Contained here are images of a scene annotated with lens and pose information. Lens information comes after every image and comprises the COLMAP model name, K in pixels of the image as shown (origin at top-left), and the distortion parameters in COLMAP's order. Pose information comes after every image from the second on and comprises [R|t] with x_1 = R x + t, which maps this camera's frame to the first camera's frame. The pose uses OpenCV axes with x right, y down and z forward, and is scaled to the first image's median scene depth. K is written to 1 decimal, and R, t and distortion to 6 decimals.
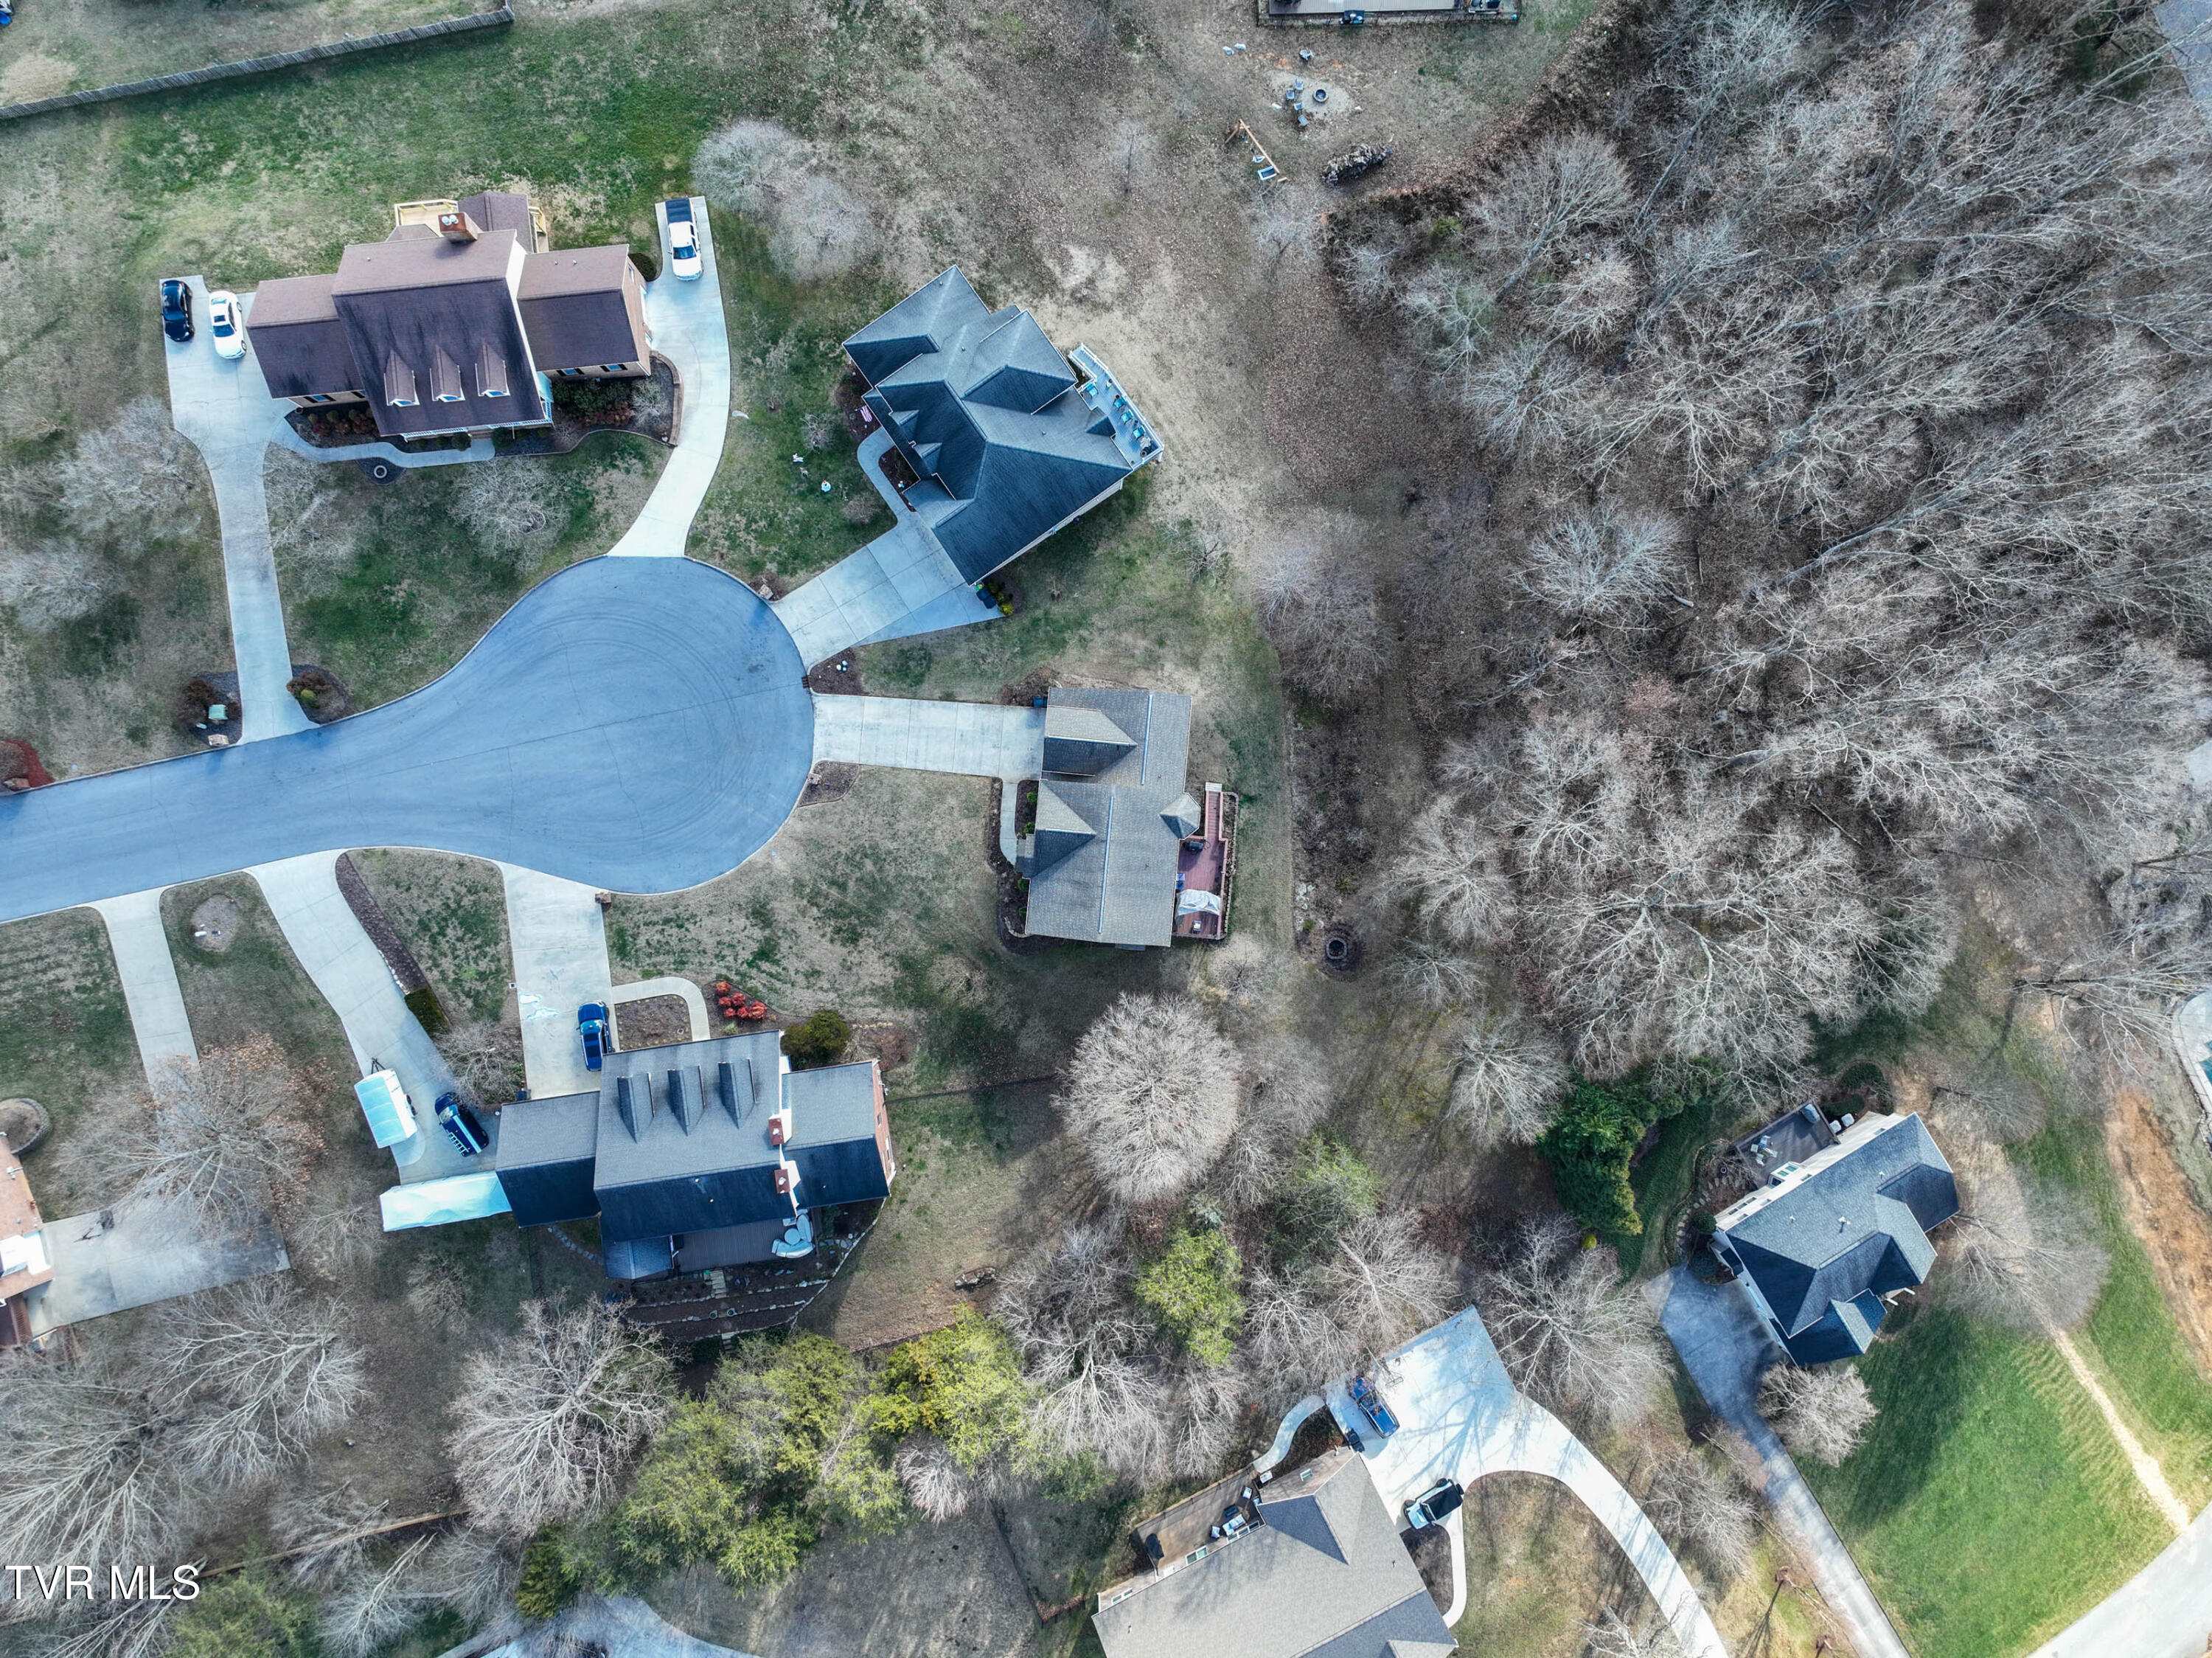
lens RADIAL K [[1565.1, 0, 1118.3], [0, 1565.1, 824.0], [0, 0, 1]] dist [0.014193, -0.004197]
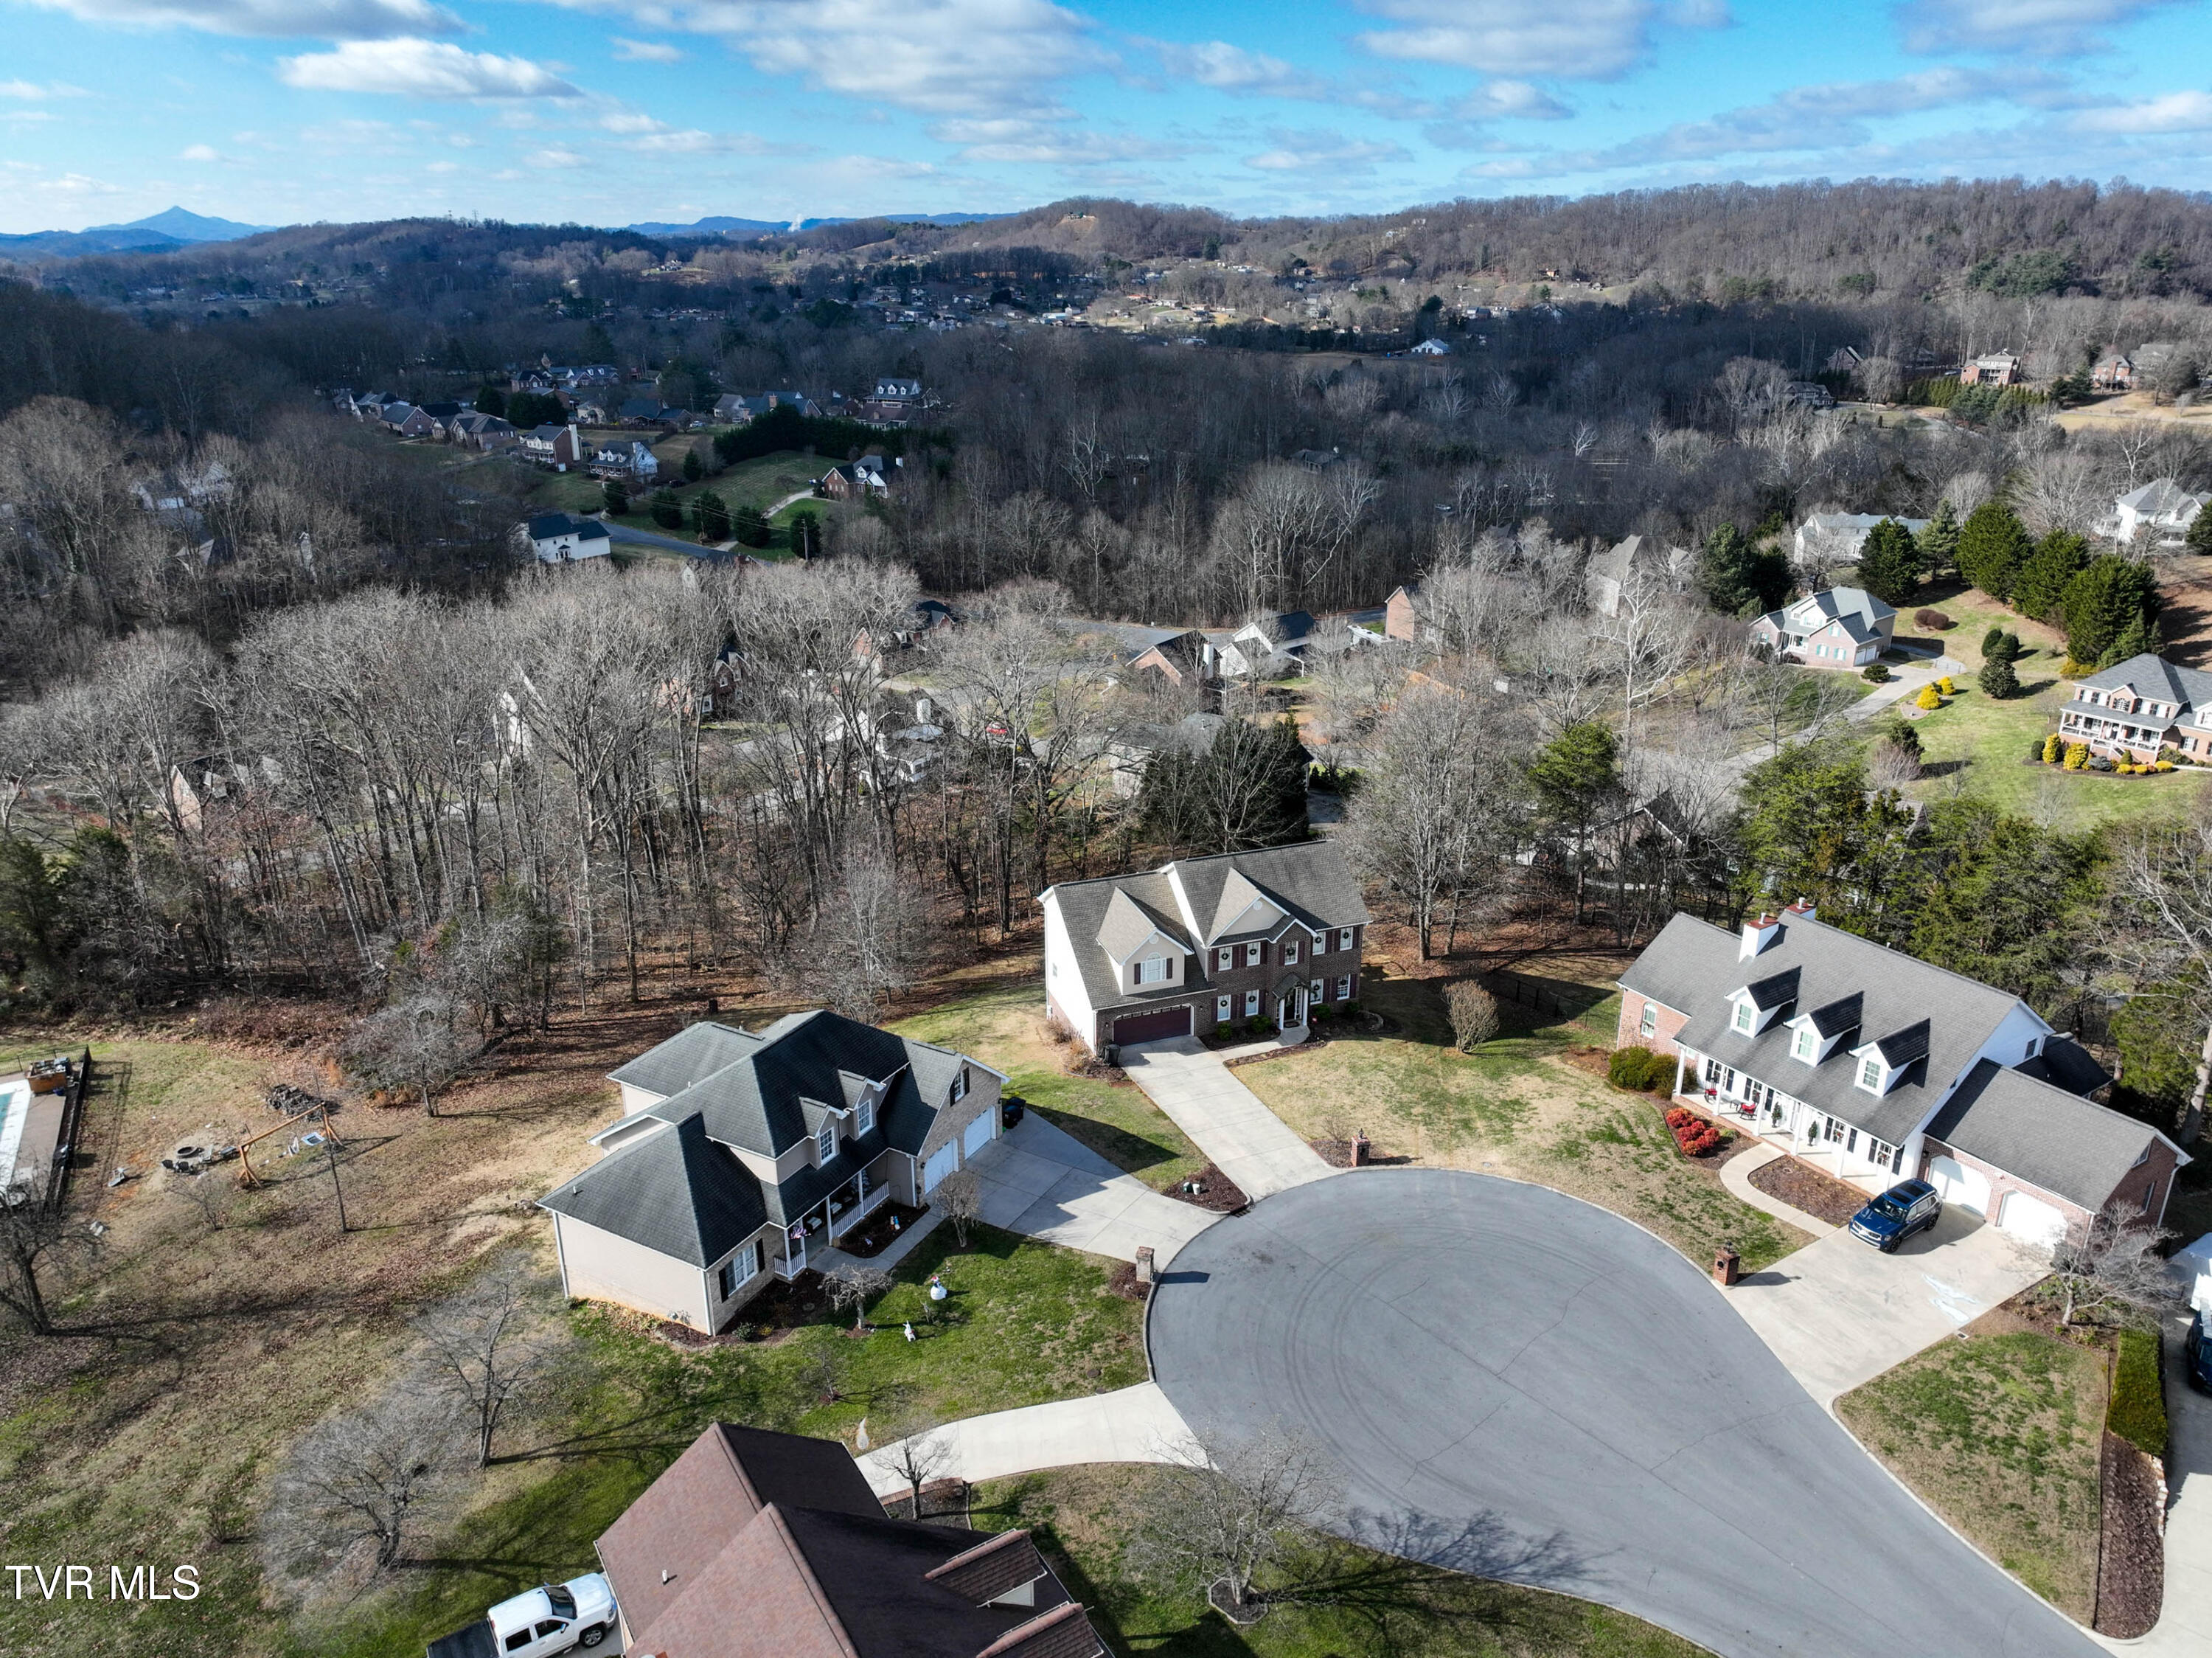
lens RADIAL K [[1565.1, 0, 1118.3], [0, 1565.1, 824.0], [0, 0, 1]] dist [0.014193, -0.004197]
pose [[-0.432160, -0.338879, 0.835703, -0.663224], [0.901206, -0.128742, 0.413828, -0.382833], [-0.032648, 0.931980, 0.361037, 0.625831]]
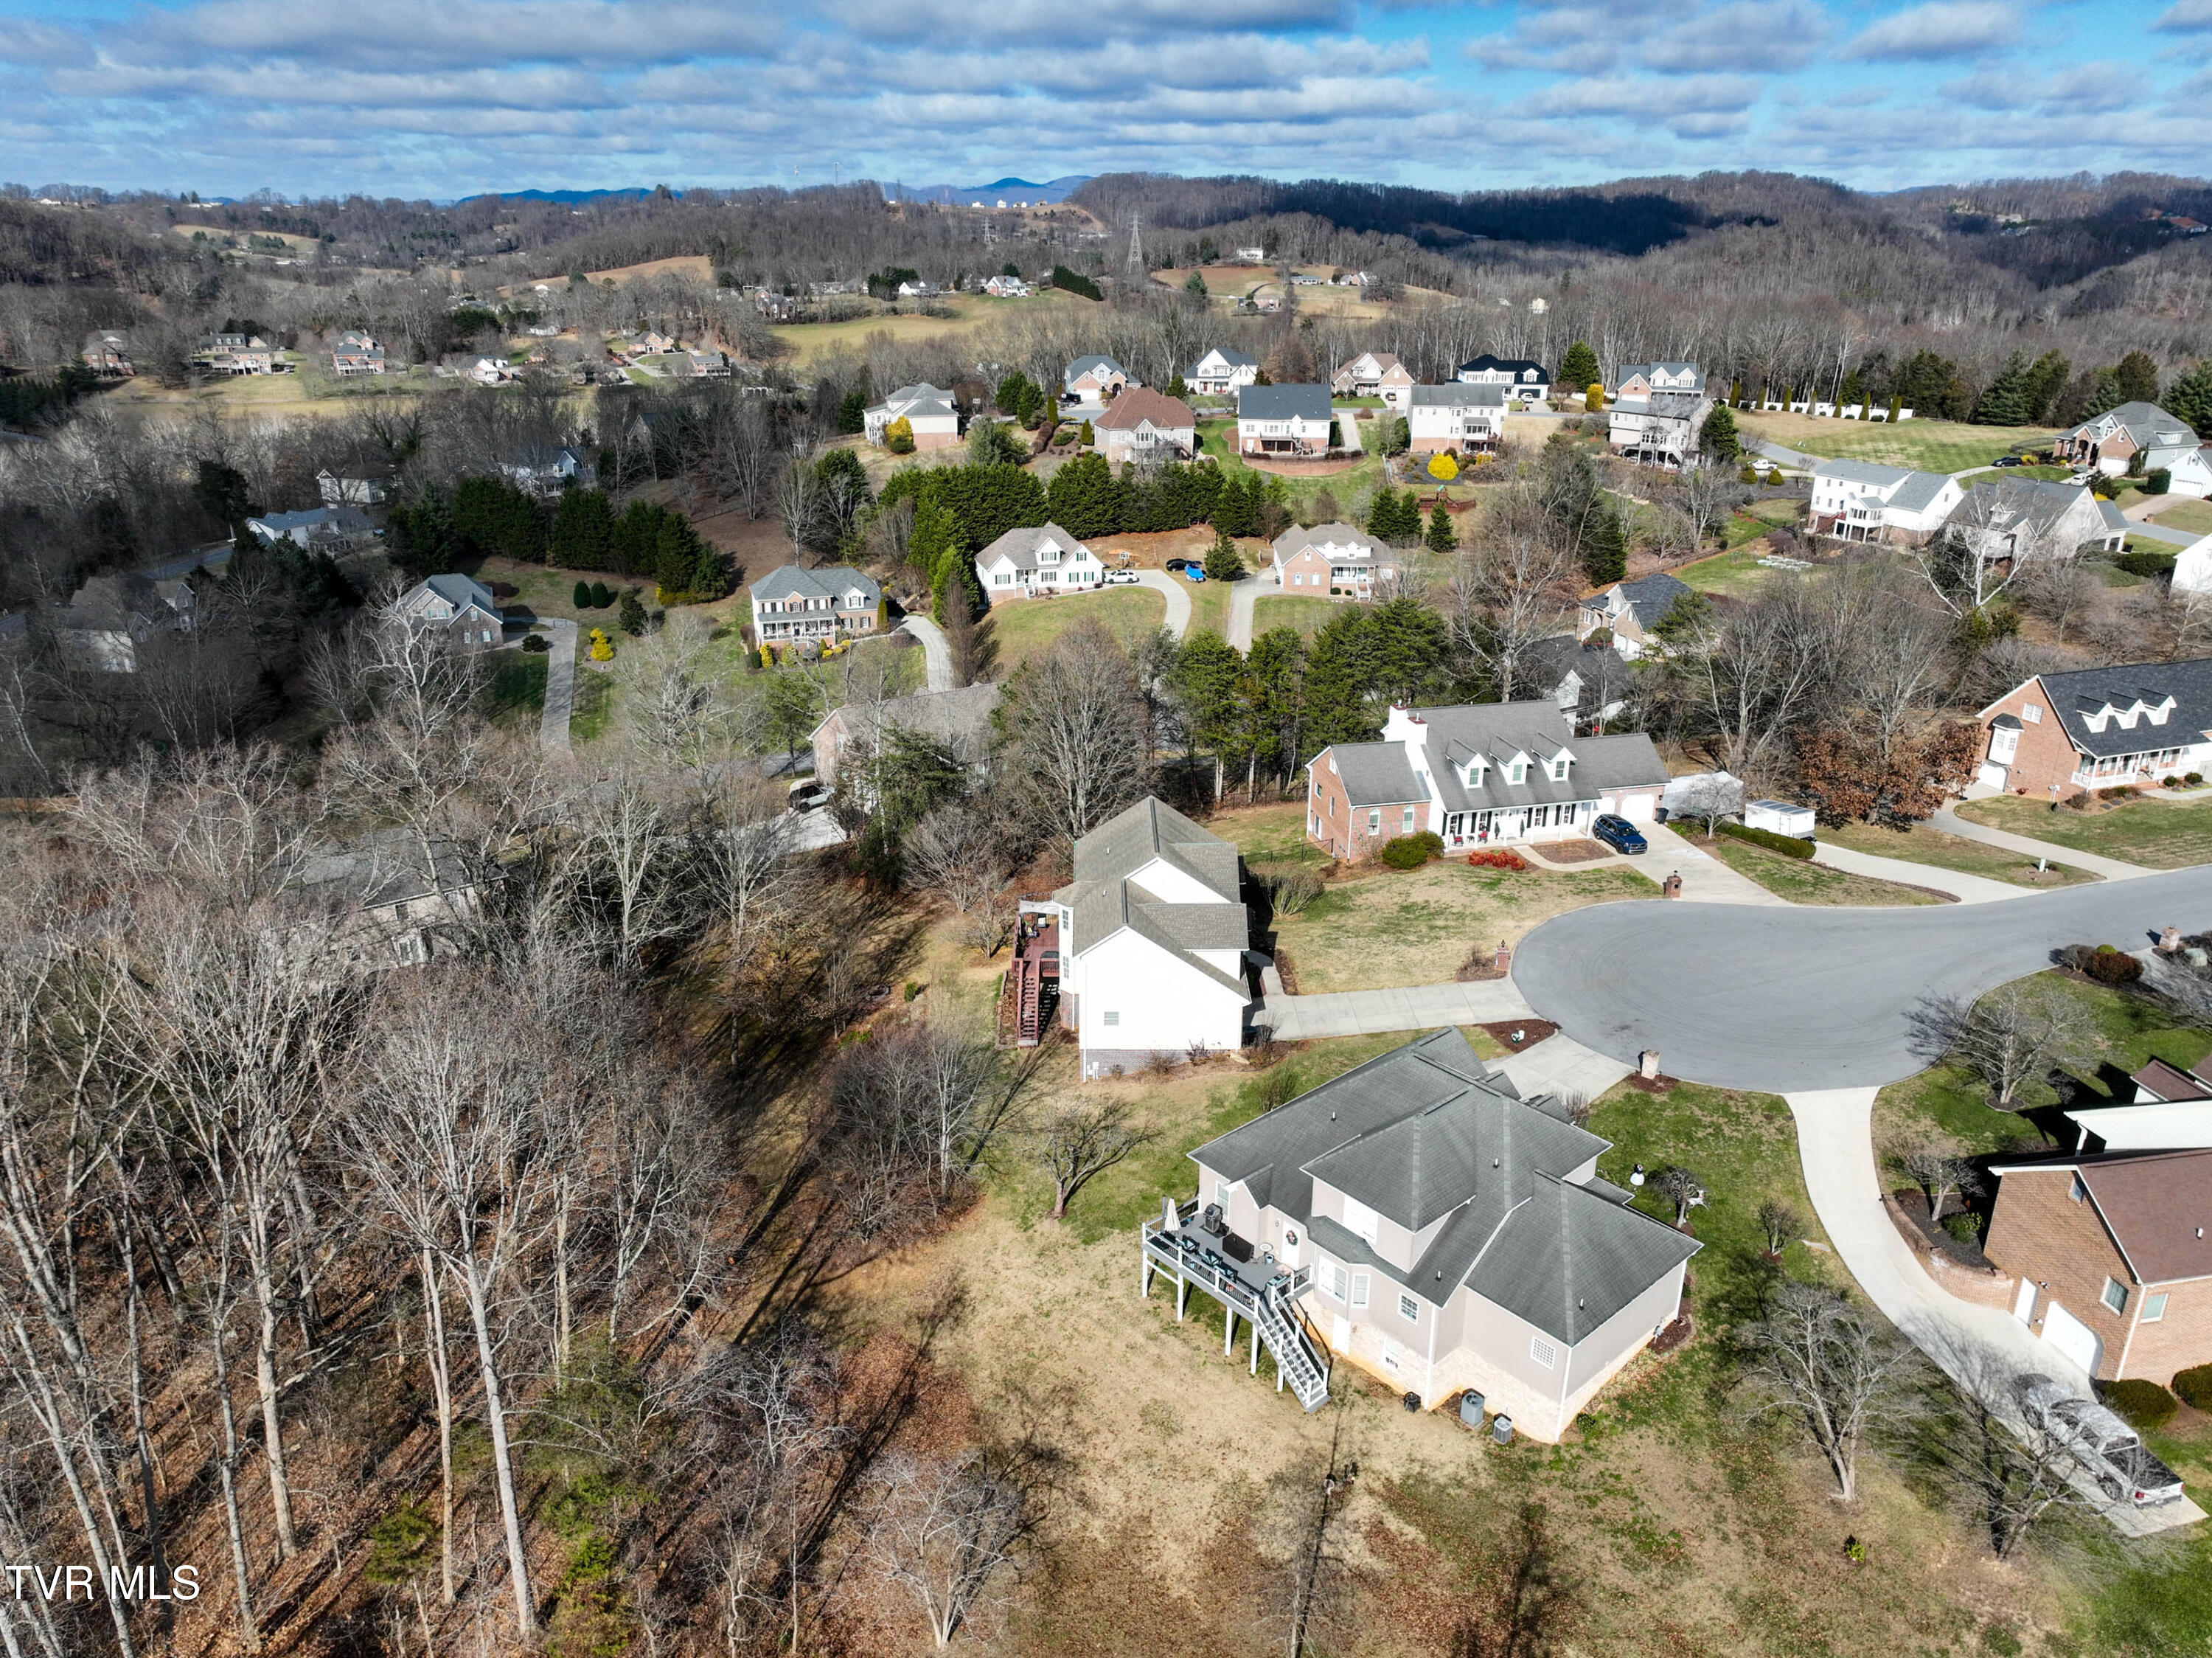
lens RADIAL K [[1565.1, 0, 1118.3], [0, 1565.1, 824.0], [0, 0, 1]] dist [0.014193, -0.004197]
pose [[-0.993533, 0.008807, -0.113198, 0.108007], [-0.109768, -0.329349, 0.937806, -0.775856], [-0.029022, 0.944167, 0.328186, 0.656164]]
